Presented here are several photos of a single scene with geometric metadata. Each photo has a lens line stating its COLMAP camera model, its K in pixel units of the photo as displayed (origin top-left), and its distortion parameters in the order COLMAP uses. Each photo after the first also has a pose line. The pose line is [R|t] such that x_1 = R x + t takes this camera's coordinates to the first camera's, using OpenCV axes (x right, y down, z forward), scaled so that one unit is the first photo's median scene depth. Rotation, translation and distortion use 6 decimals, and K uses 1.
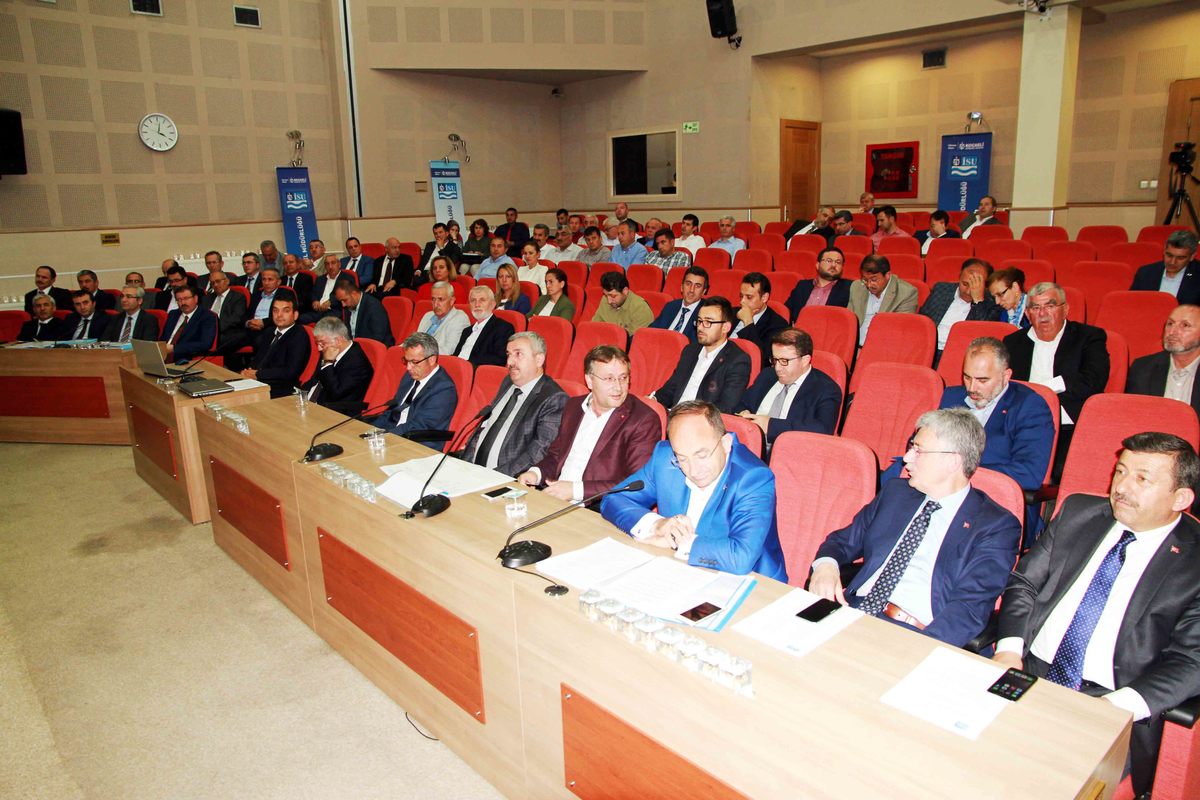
lens RADIAL K [[825.1, 0, 600.0], [0, 825.1, 400.0], [0, 0, 1]] dist [-0.111102, 0.078166]
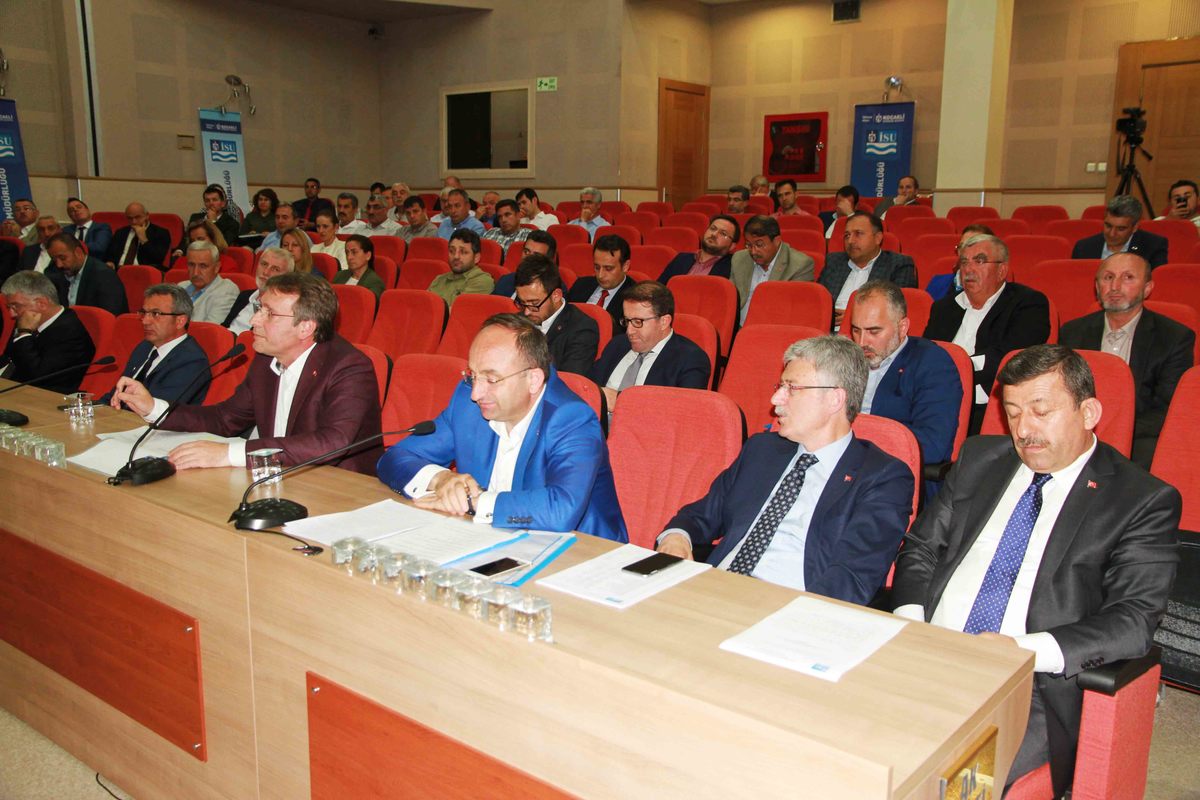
lens RADIAL K [[1060.8, 0, 600.0], [0, 1060.8, 400.0], [0, 0, 1]] dist [-0.060268, 0.166060]
pose [[0.988471, 0.011212, 0.150997, 0.020220], [-0.002630, 0.998376, -0.056912, 0.047906], [-0.151390, 0.055859, 0.986894, 0.004881]]
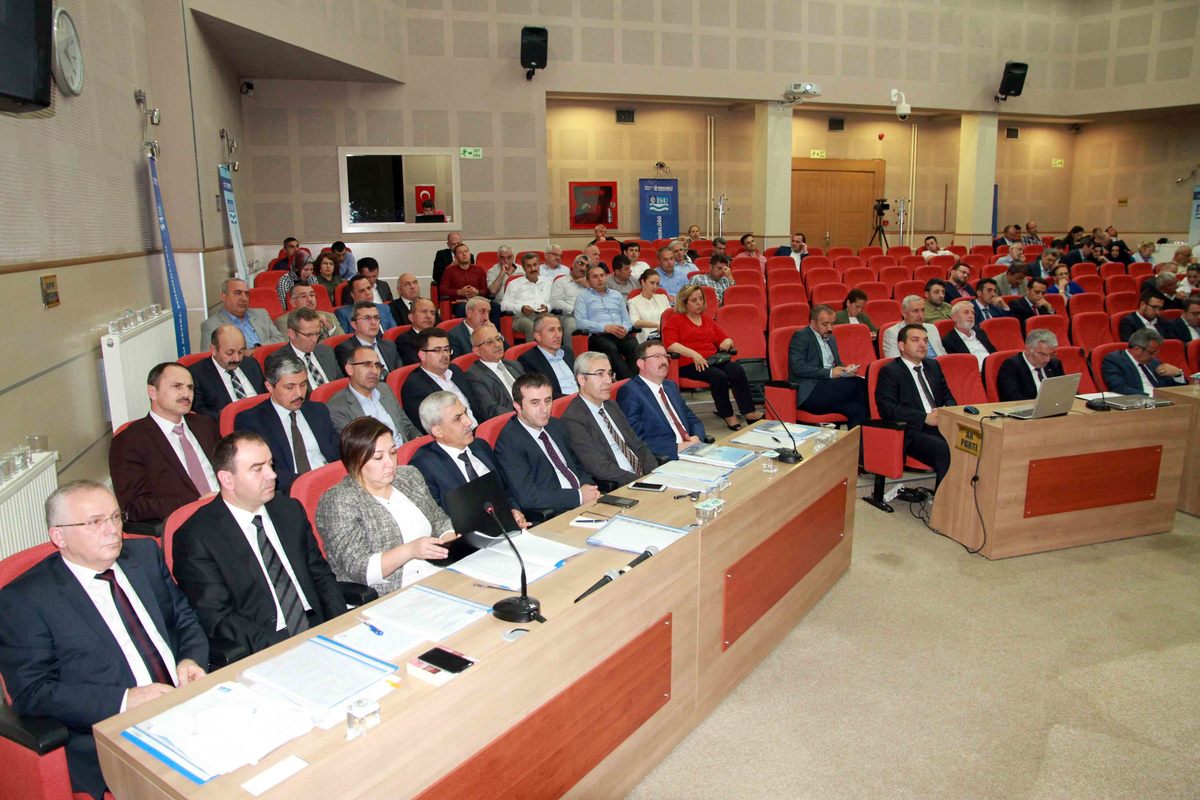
lens RADIAL K [[825.1, 0, 600.0], [0, 825.1, 400.0], [0, 0, 1]] dist [-0.111102, 0.078166]
pose [[0.454328, -0.162473, 0.875893, -1.215608], [0.202196, 0.976374, 0.076231, -0.163937], [-0.867584, 0.142468, 0.476446, 0.790144]]
